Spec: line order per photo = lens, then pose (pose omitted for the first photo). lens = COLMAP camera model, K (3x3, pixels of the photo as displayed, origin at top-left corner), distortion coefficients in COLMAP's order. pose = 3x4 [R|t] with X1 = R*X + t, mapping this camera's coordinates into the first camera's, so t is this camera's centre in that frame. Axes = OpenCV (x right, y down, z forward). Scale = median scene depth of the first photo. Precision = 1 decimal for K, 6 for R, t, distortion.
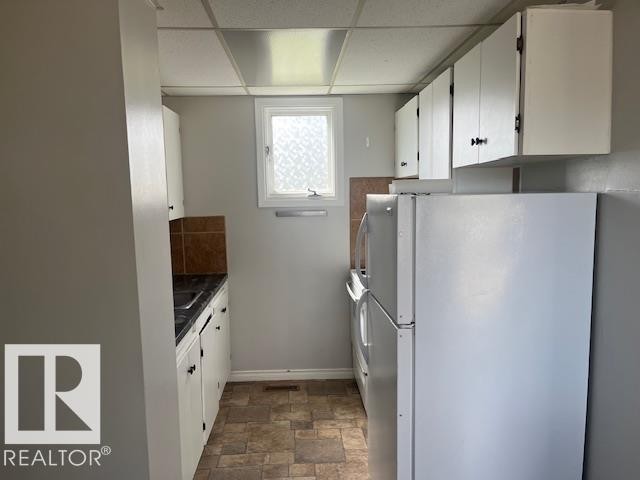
lens RADIAL K [[482.7, 0, 322.3], [0, 482.7, 239.4], [0, 0, 1]] dist [0.032501, -0.038330]
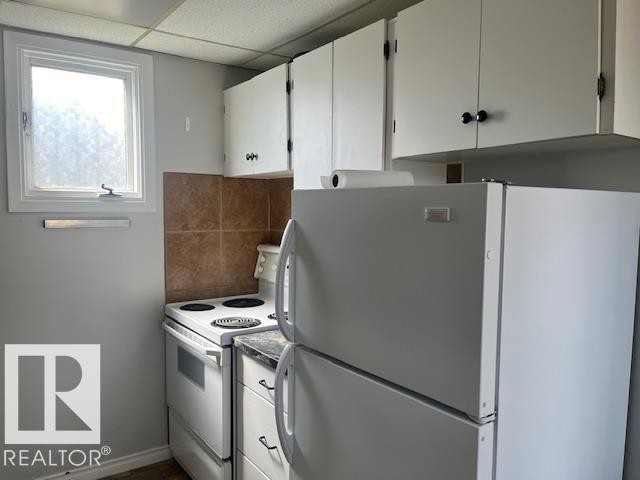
lens RADIAL K [[482.7, 0, 318.9], [0, 482.7, 241.5], [0, 0, 1]] dist [0.032501, -0.038330]
pose [[0.843679, -0.013834, 0.536669, -0.131851], [0.027157, 0.999488, -0.016928, -0.009140], [-0.536160, 0.028856, 0.843623, 0.288220]]
